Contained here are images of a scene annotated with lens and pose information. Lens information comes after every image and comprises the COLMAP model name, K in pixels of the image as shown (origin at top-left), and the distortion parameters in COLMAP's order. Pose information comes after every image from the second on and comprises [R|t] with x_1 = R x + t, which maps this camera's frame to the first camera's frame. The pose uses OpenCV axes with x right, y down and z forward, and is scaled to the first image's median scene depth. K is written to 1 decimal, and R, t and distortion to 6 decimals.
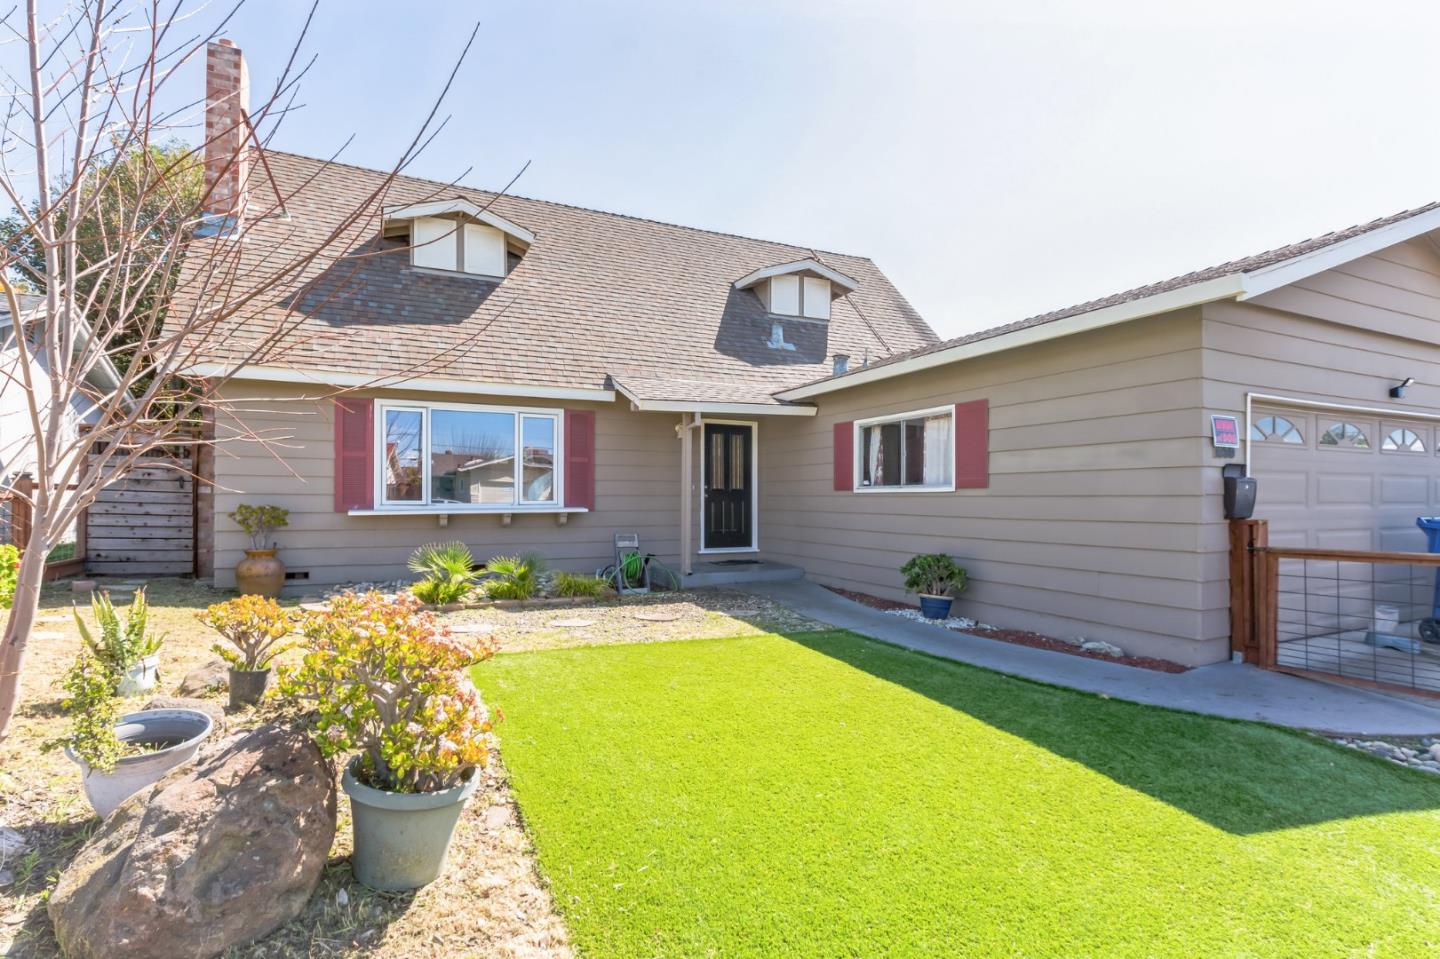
lens RADIAL K [[635.8, 0, 668.9], [0, 635.8, 494.6], [0, 0, 1]] dist [-0.001908, -0.000668]
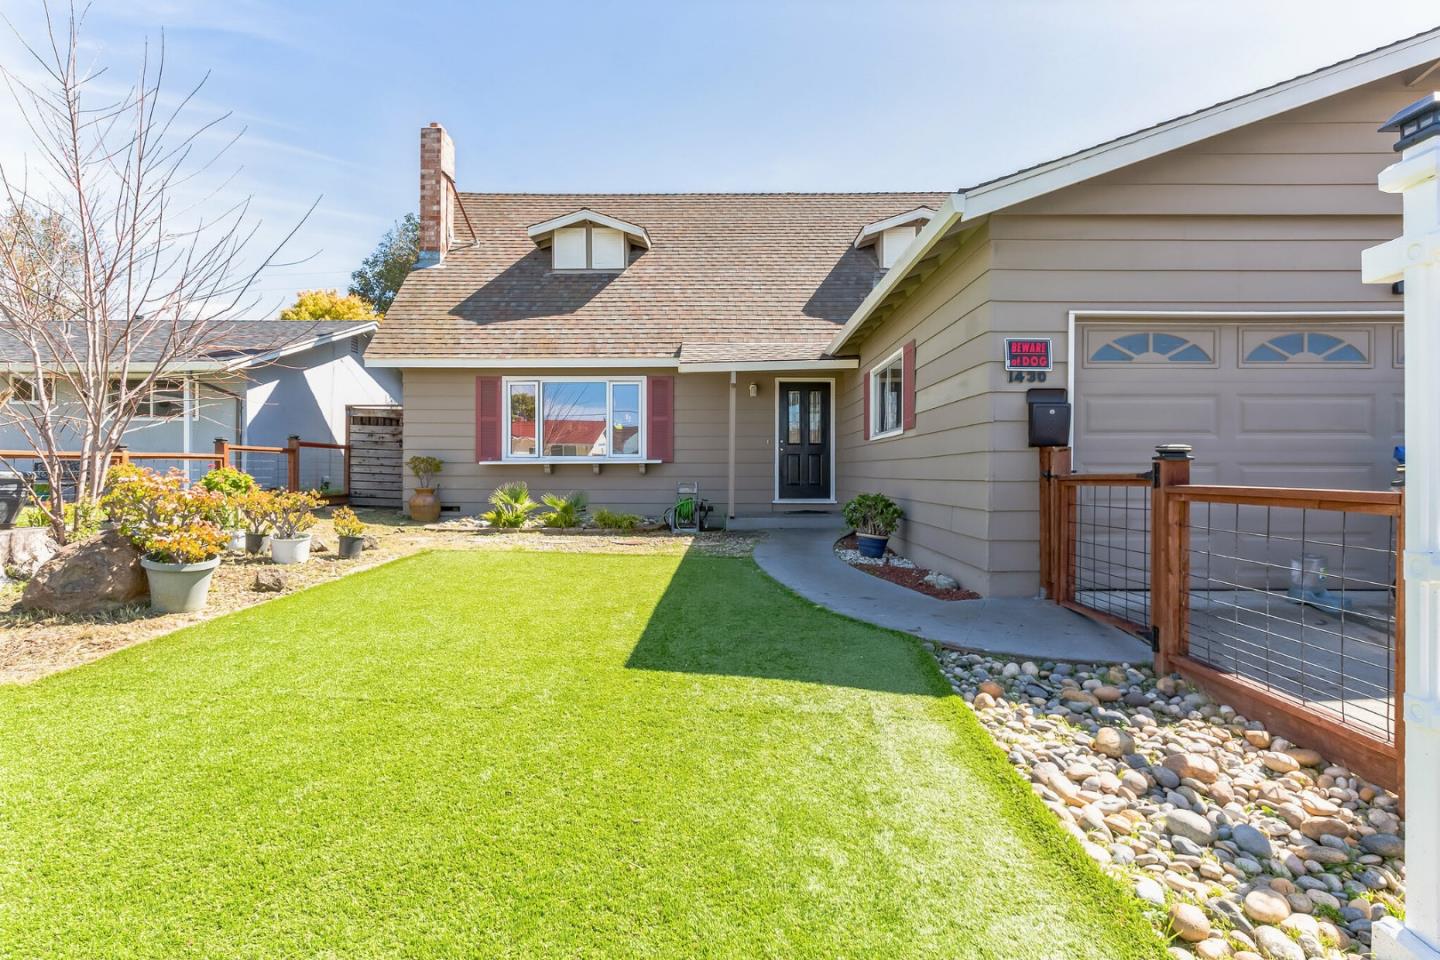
lens RADIAL K [[635.3, 0, 715.7], [0, 635.3, 474.5], [0, 0, 1]] dist [-0.008223, -0.000892]
pose [[0.917796, 0.001643, -0.397048, 0.421663], [0.002789, 0.999940, 0.010585, 0.035491], [0.397042, -0.010822, 0.917737, -0.028726]]
